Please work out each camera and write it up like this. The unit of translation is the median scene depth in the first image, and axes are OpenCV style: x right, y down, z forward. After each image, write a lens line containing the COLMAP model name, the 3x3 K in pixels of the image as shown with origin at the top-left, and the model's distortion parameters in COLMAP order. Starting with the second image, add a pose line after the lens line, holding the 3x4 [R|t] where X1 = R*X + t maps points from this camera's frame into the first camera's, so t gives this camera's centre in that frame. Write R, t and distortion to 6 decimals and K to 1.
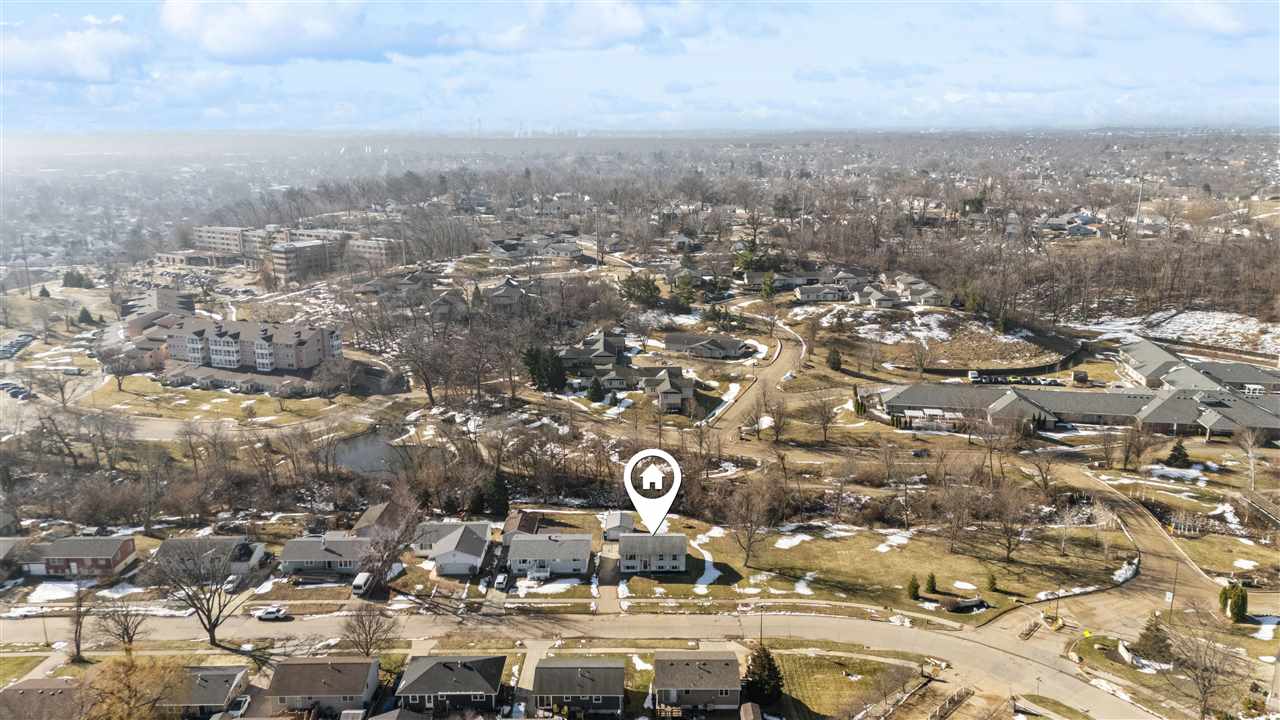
lens RADIAL K [[925.6, 0, 640.0], [0, 925.6, 360.0], [0, 0, 1]] dist [0.117619, -0.149163]
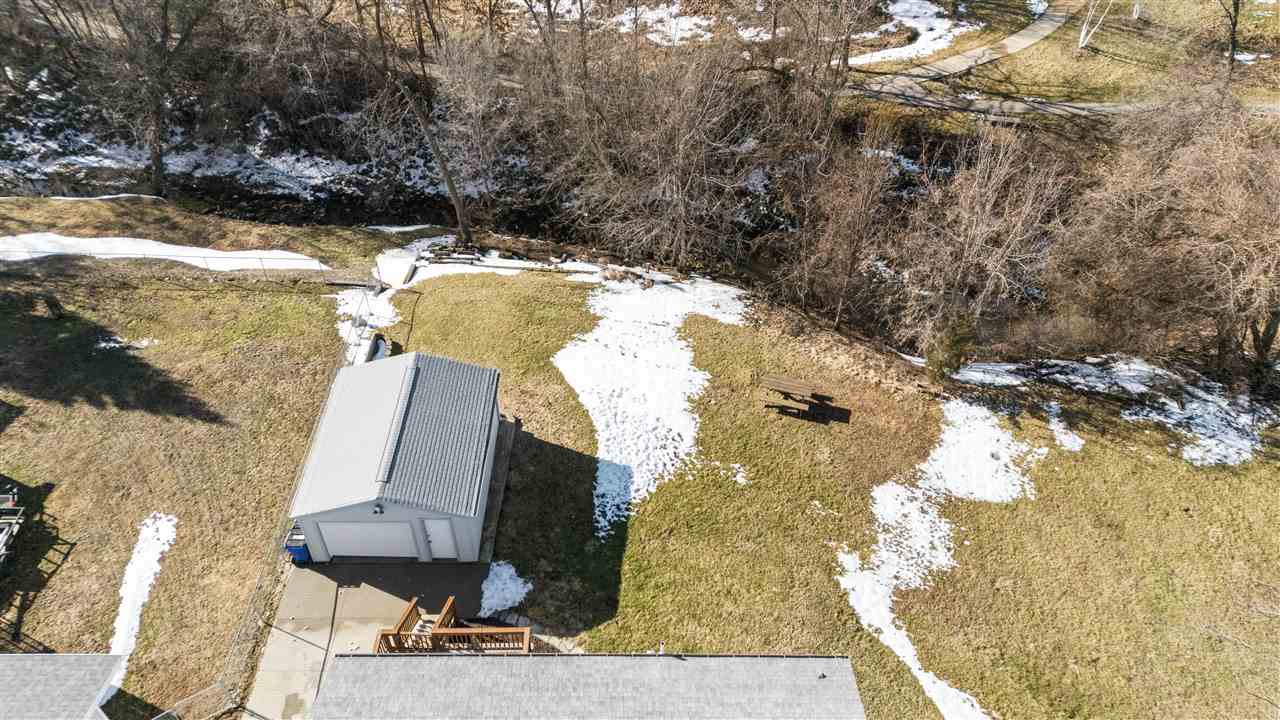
lens RADIAL K [[931.5, 0, 640.0], [0, 931.5, 360.0], [0, 0, 1]] dist [0.086247, -0.078347]
pose [[0.999972, 0.001513, 0.007392, 0.019671], [-0.004906, 0.874704, 0.484633, 0.092742], [-0.005733, -0.484655, 0.874686, 0.944425]]
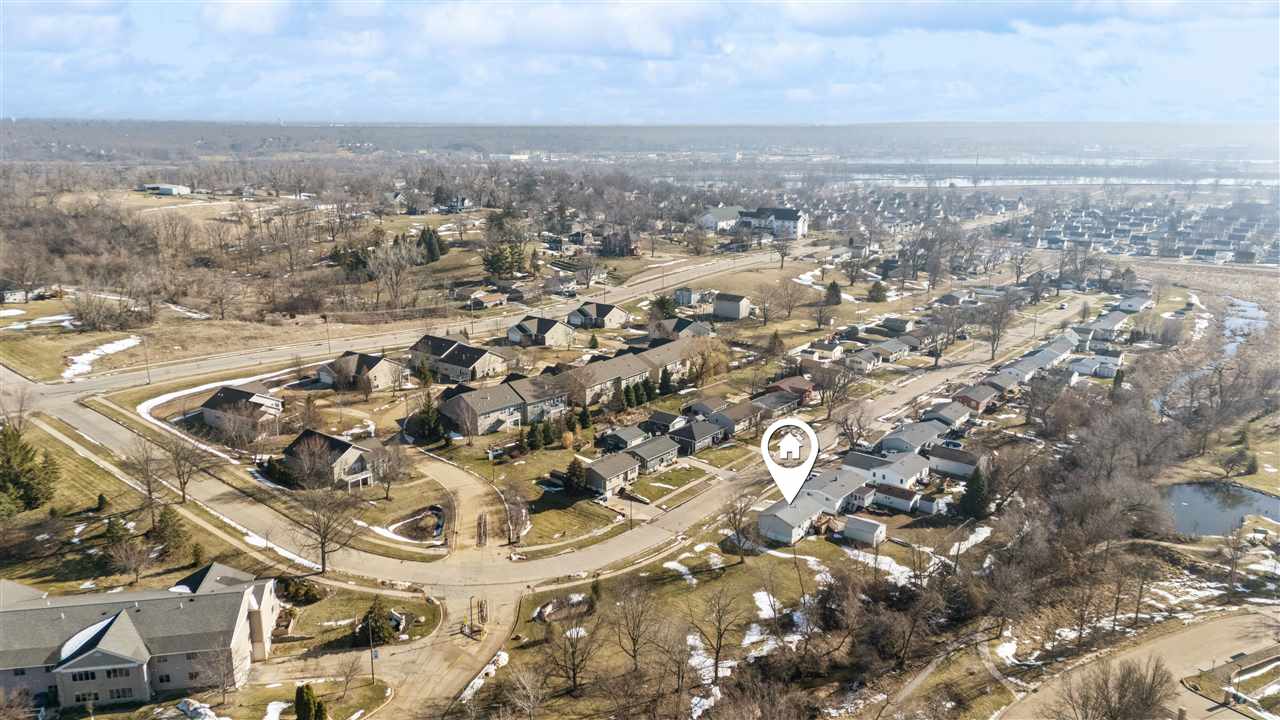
lens RADIAL K [[925.6, 0, 640.0], [0, 925.6, 360.0], [0, 0, 1]] dist [0.117619, -0.149163]
pose [[-0.612402, 0.197632, -0.765445, 0.913641], [-0.193305, 0.901420, 0.387395, -0.342307], [0.766549, 0.385205, -0.513828, 1.370070]]
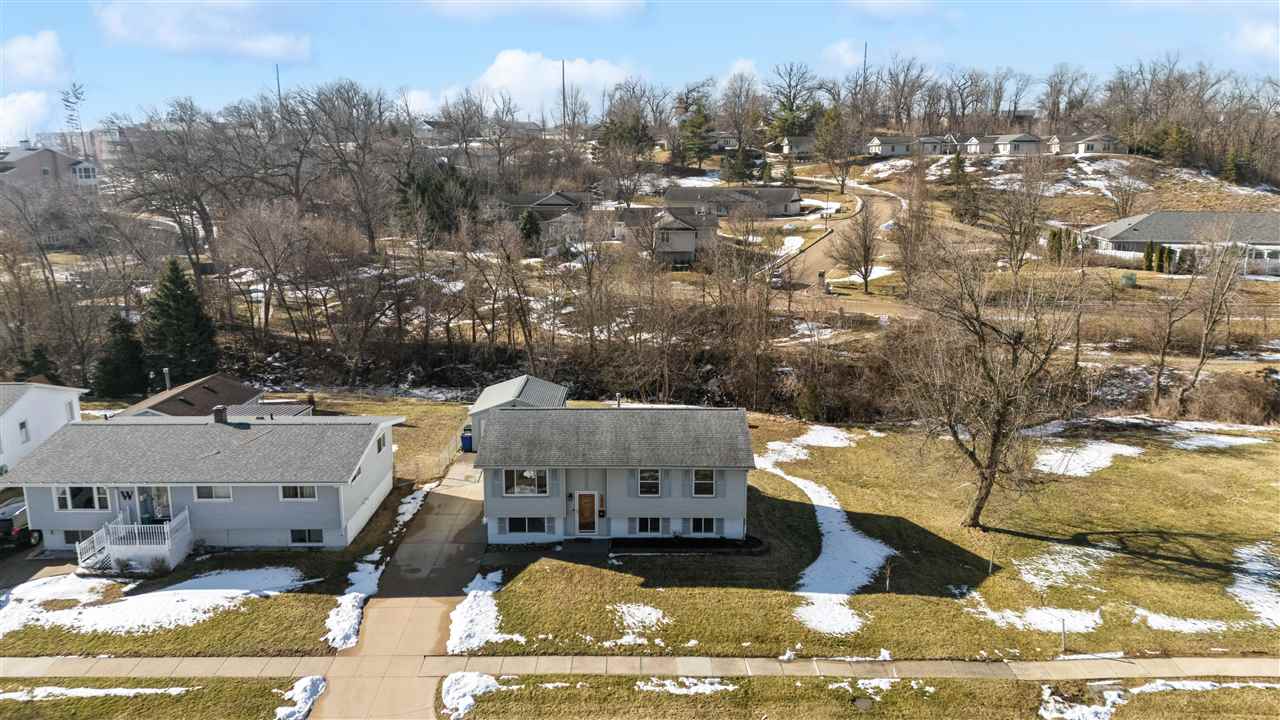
lens RADIAL K [[925.6, 0, 640.0], [0, 925.6, 360.0], [0, 0, 1]] dist [0.117619, -0.149163]
pose [[0.999994, 0.001924, 0.003024, 0.019272], [-0.001828, 0.999508, -0.031315, 0.186764], [-0.003083, 0.031309, 0.999505, 0.750452]]
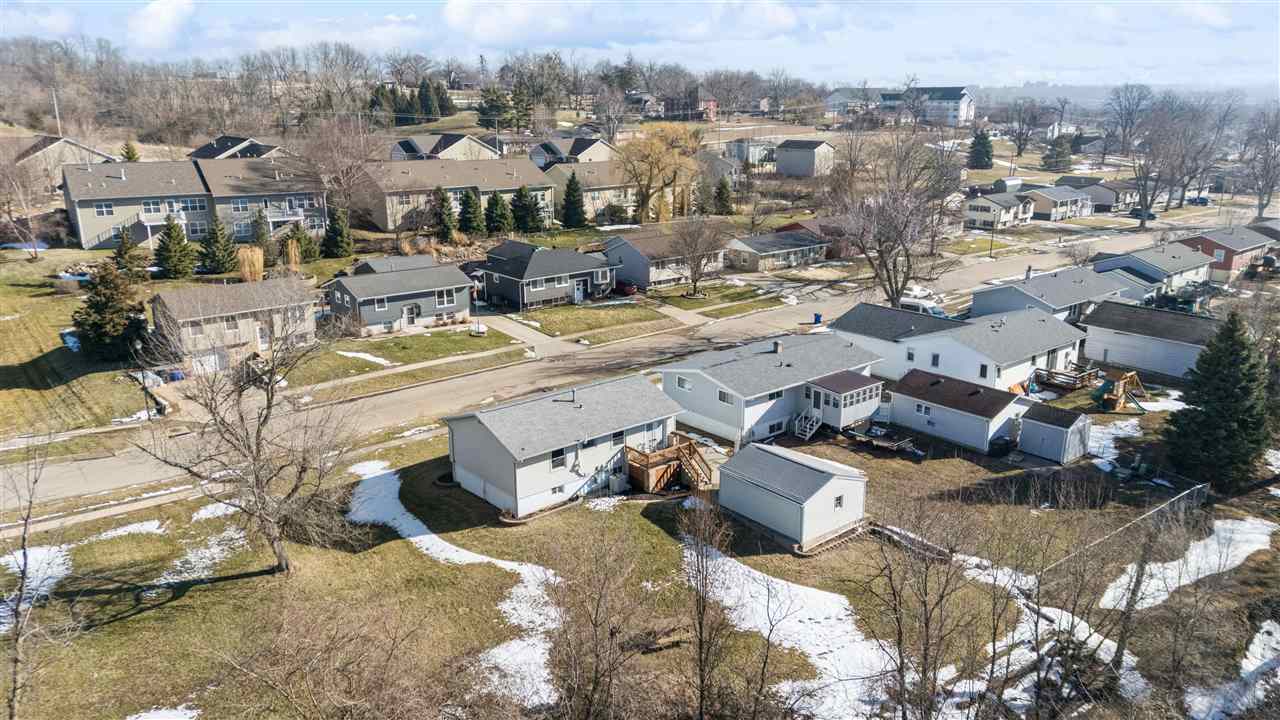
lens RADIAL K [[925.6, 0, 640.0], [0, 925.6, 360.0], [0, 0, 1]] dist [0.117619, -0.149163]
pose [[-0.760272, 0.182018, -0.623583, 0.198358], [-0.153286, 0.882566, 0.444500, 0.029883], [0.631260, 0.433528, -0.643090, 1.240767]]
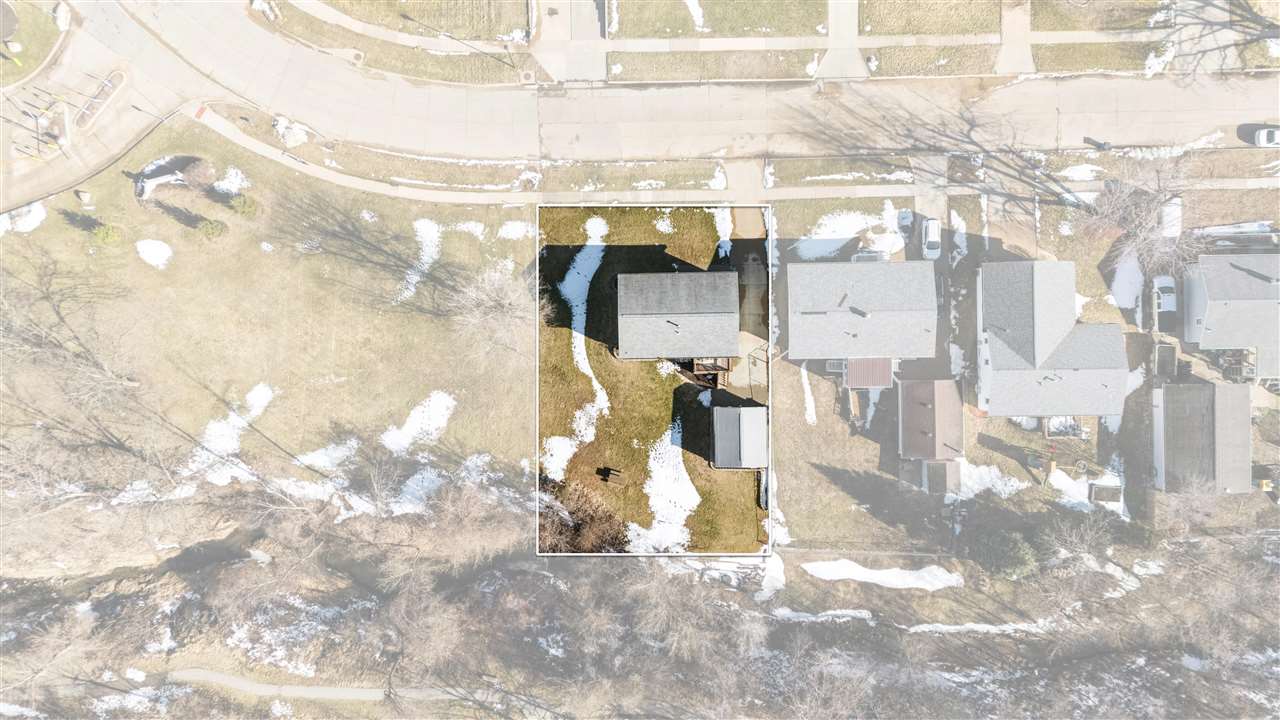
lens RADIAL K [[925.6, 0, 640.0], [0, 925.6, 360.0], [0, 0, 1]] dist [0.117619, -0.149163]
pose [[-0.999738, 0.022611, 0.003463, 0.035455], [-0.002093, -0.241147, 0.970486, -0.352729], [0.022779, 0.970225, 0.241131, 0.906068]]
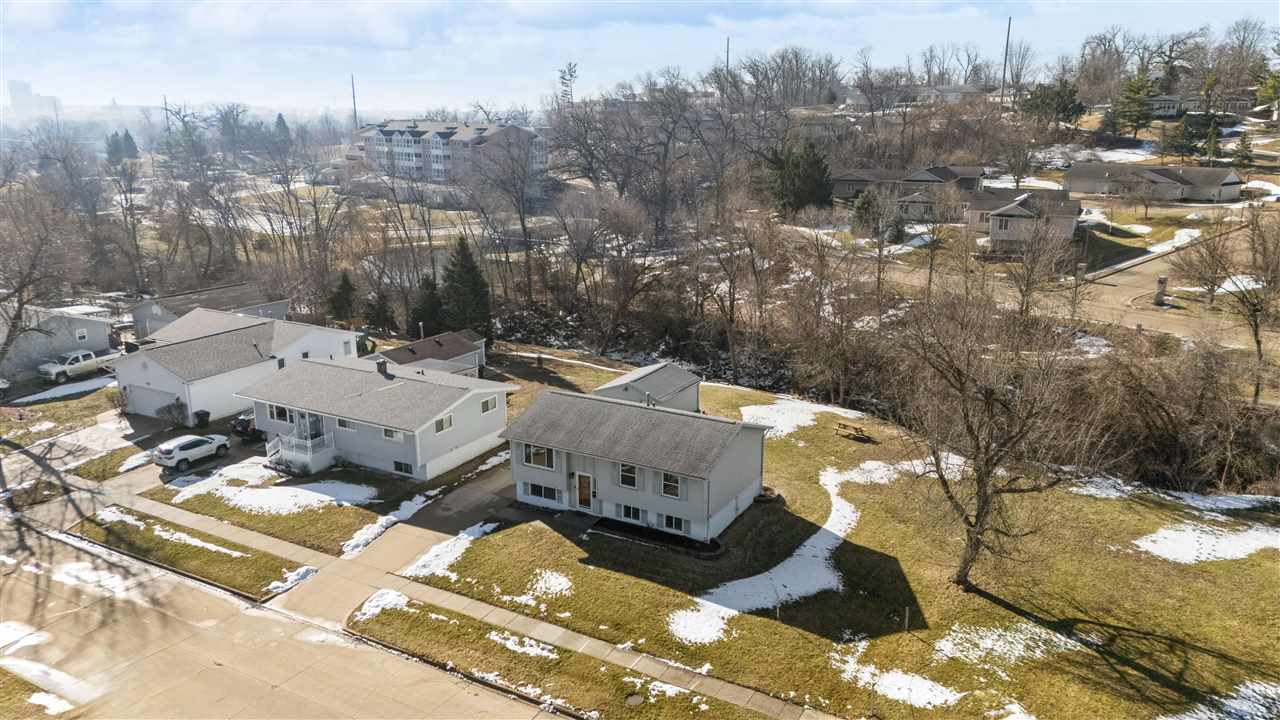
lens RADIAL K [[925.6, 0, 640.0], [0, 925.6, 360.0], [0, 0, 1]] dist [0.117619, -0.149163]
pose [[0.873292, 0.125829, -0.470668, 0.151936], [-0.118747, 0.991911, 0.044851, 0.164288], [0.472504, 0.016722, 0.881170, 0.752935]]
